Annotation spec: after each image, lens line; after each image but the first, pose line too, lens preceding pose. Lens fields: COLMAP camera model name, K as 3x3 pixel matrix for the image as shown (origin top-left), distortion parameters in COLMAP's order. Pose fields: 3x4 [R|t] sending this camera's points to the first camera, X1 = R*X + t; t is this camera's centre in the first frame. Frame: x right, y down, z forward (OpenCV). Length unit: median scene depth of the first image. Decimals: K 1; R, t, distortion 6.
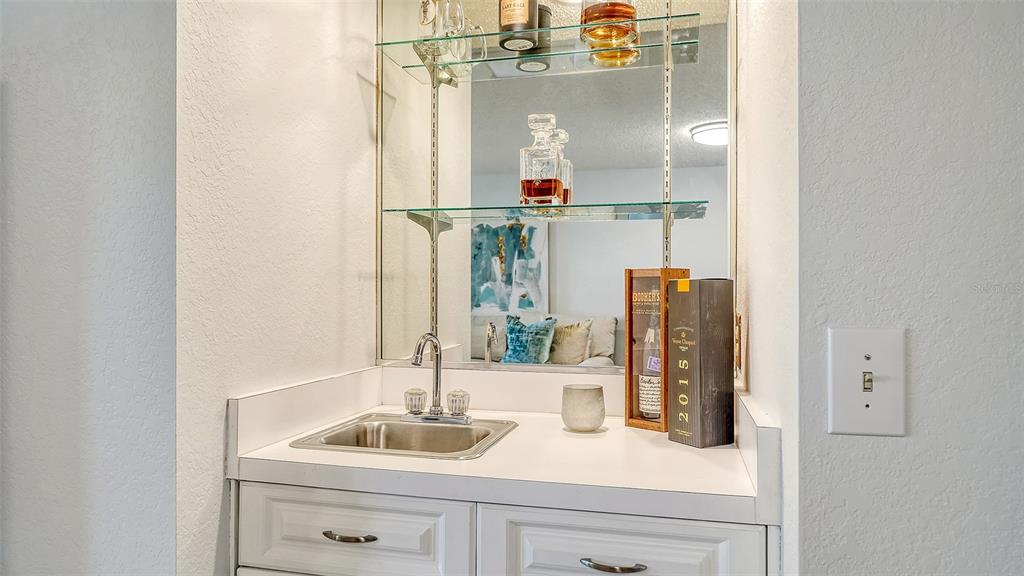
lens RADIAL K [[652.1, 0, 506.3], [0, 652.1, 284.4], [0, 0, 1]] dist [-0.003473, -0.000266]
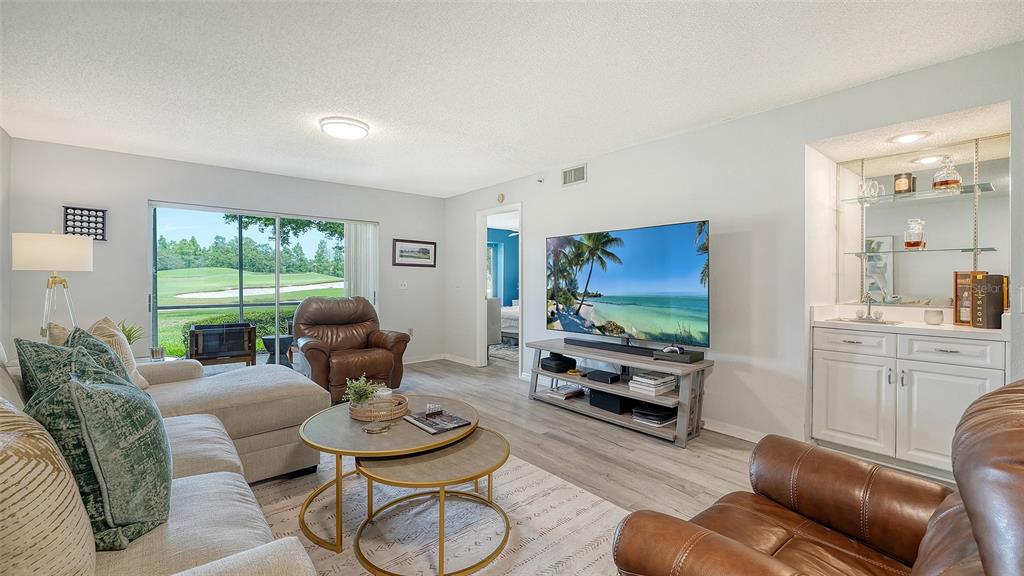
lens RADIAL K [[423.5, 0, 508.5], [0, 423.5, 281.0], [0, 0, 1]] dist [-0.002141, -0.002017]
pose [[0.798073, 0.002345, -0.602557, -0.282756], [0.003147, 0.999963, 0.008061, -0.003161], [0.602553, -0.008330, 0.798035, -1.773455]]
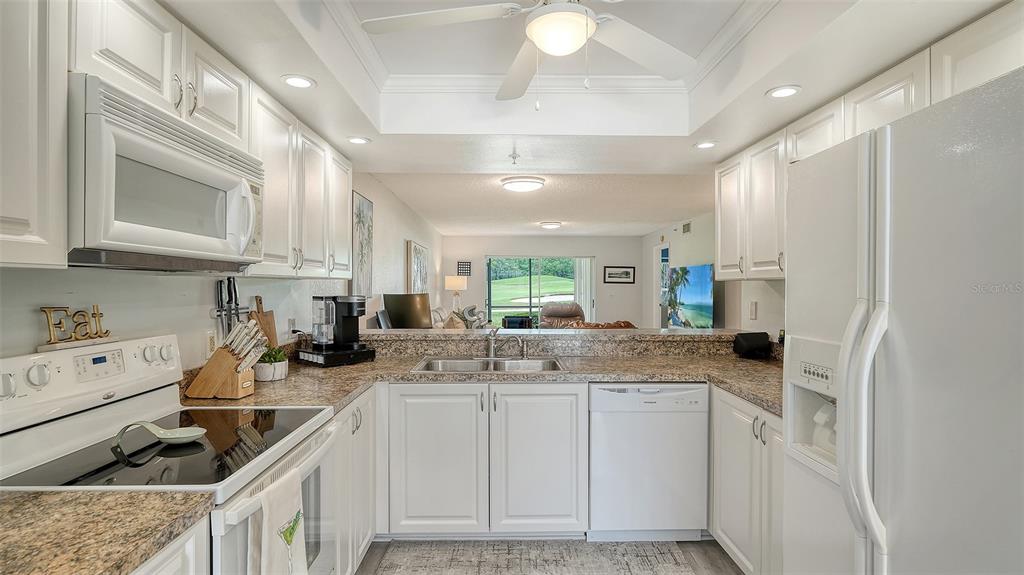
lens RADIAL K [[504.1, 0, 527.2], [0, 504.1, 287.4], [0, 0, 1]] dist [0.002558, -0.002211]
pose [[0.271975, 0.003946, -0.962296, 3.405491], [0.007852, 0.999949, 0.006319, -0.116191], [0.962272, -0.009274, 0.271930, -2.384848]]
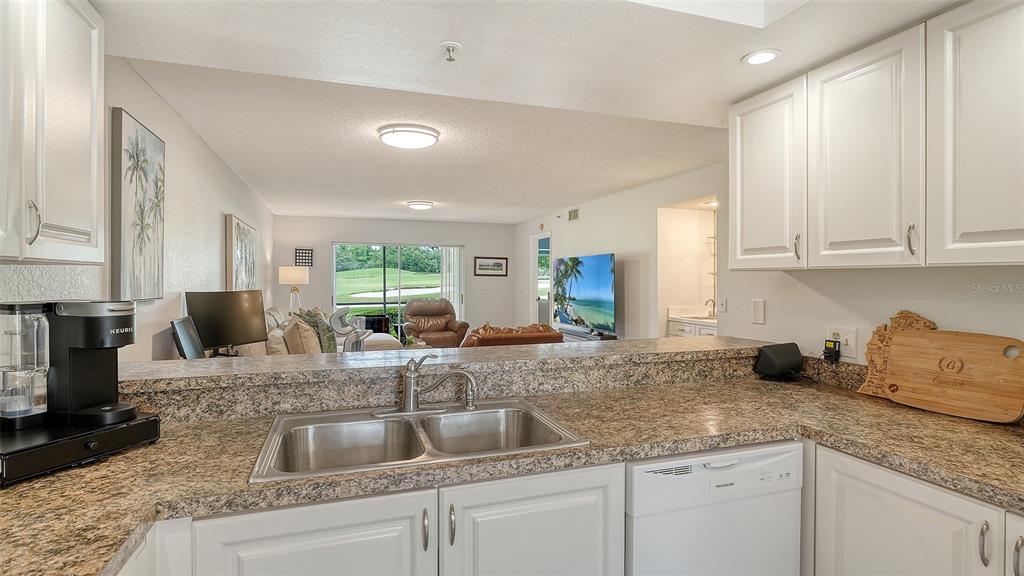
lens RADIAL K [[504.1, 0, 518.4], [0, 504.1, 282.0], [0, 0, 1]] dist [0.002558, -0.002211]
pose [[0.542916, 0.005381, -0.839770, 2.386648], [0.007961, 0.999902, 0.011554, -0.113945], [0.839749, -0.012958, 0.542820, -2.368953]]
